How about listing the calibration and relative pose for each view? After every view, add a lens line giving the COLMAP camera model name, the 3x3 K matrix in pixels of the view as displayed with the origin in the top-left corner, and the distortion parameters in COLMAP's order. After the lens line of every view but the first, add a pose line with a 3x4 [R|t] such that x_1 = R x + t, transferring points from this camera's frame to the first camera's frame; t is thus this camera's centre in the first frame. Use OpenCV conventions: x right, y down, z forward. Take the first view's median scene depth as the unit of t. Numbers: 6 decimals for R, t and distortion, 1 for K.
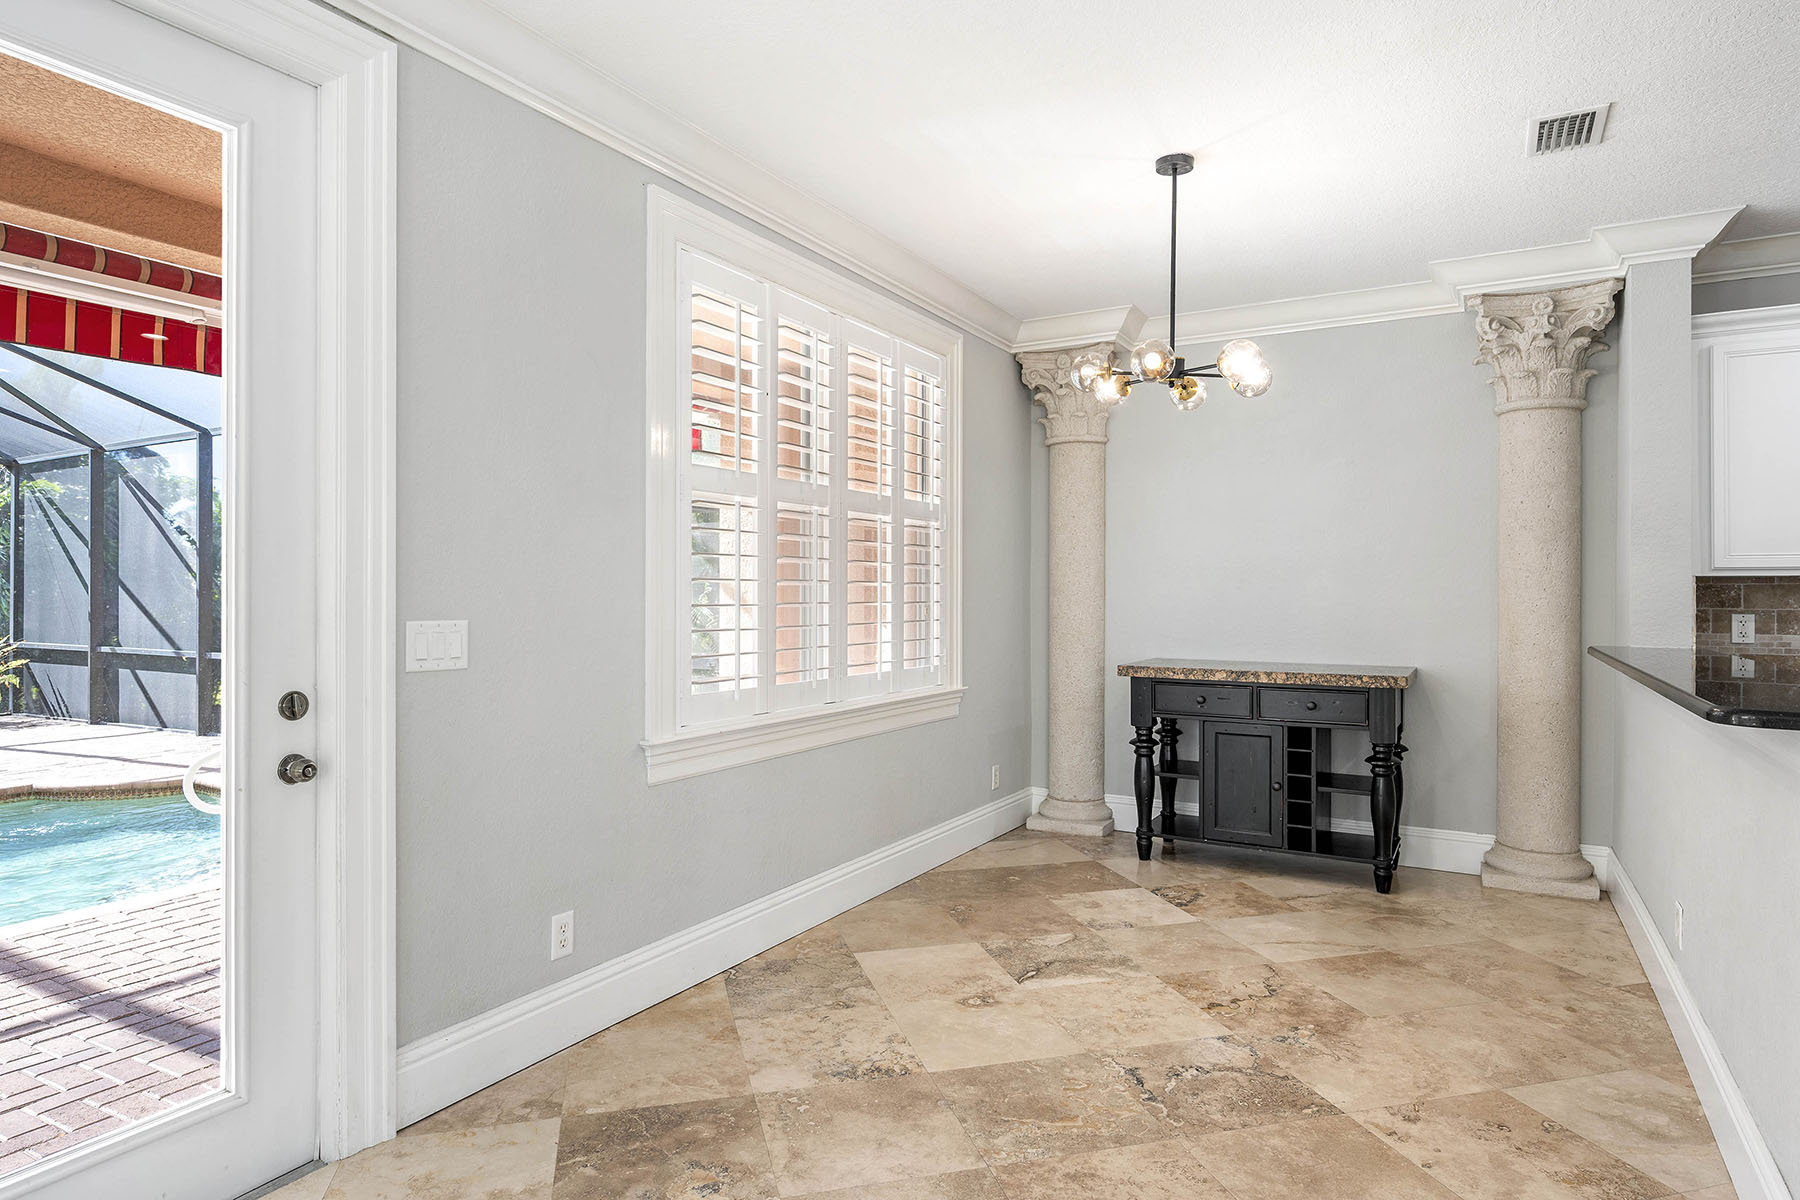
lens RADIAL K [[987.7, 0, 883.8], [0, 987.7, 589.0], [0, 0, 1]] dist [0.016651, -0.000803]
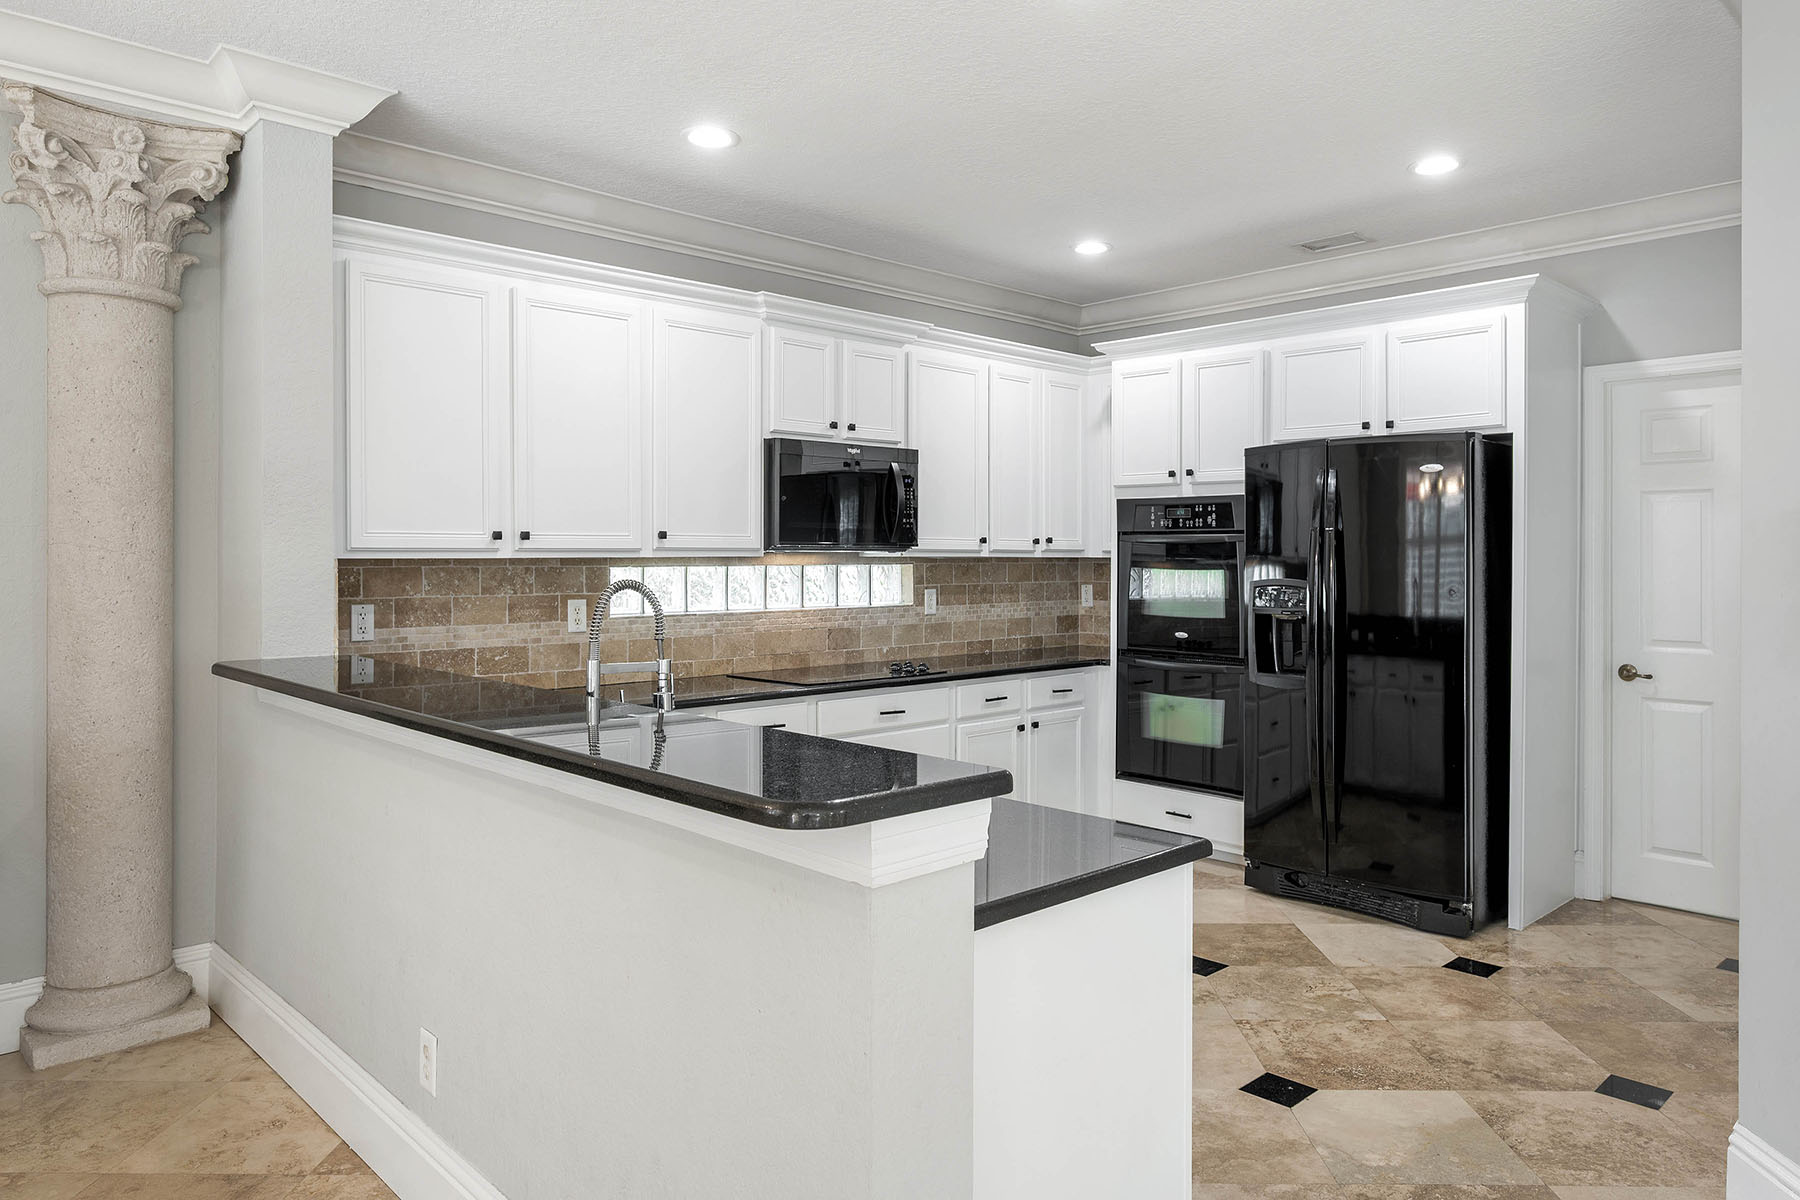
lens RADIAL K [[1191.5, 0, 931.1], [0, 1191.5, 555.7], [0, 0, 1]] dist [-0.004505, -0.009601]
pose [[0.250749, -0.005798, 0.968035, 0.048076], [-0.002749, 0.999974, 0.006701, -0.020922], [-0.968048, -0.004342, 0.250726, 0.306075]]
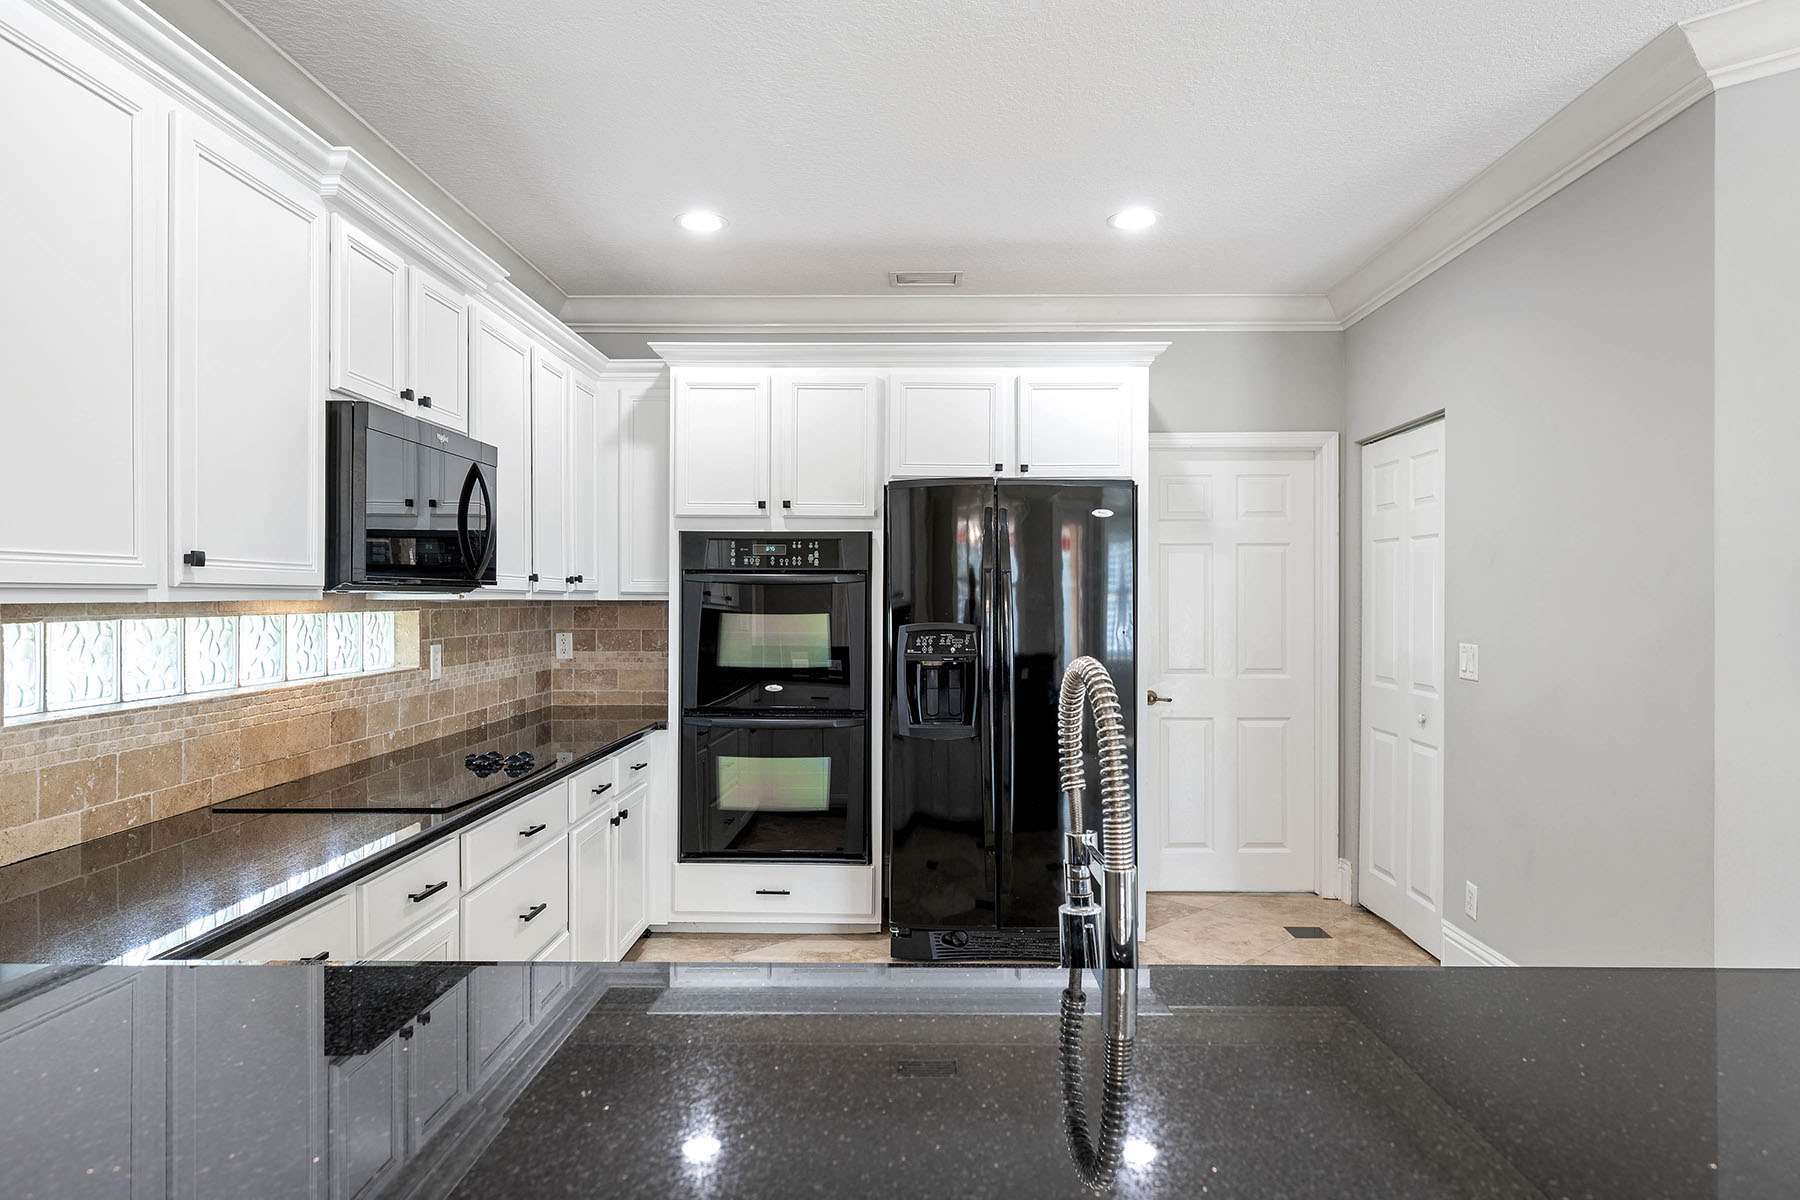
lens RADIAL K [[1035.8, 0, 880.9], [0, 1035.8, 598.8], [0, 0, 1]] dist [-0.017611, 0.002740]
pose [[-0.513825, -0.006484, 0.857871, 0.430605], [-0.006089, 0.999974, 0.003912, -0.017202], [-0.857873, -0.003213, -0.513851, 0.748543]]
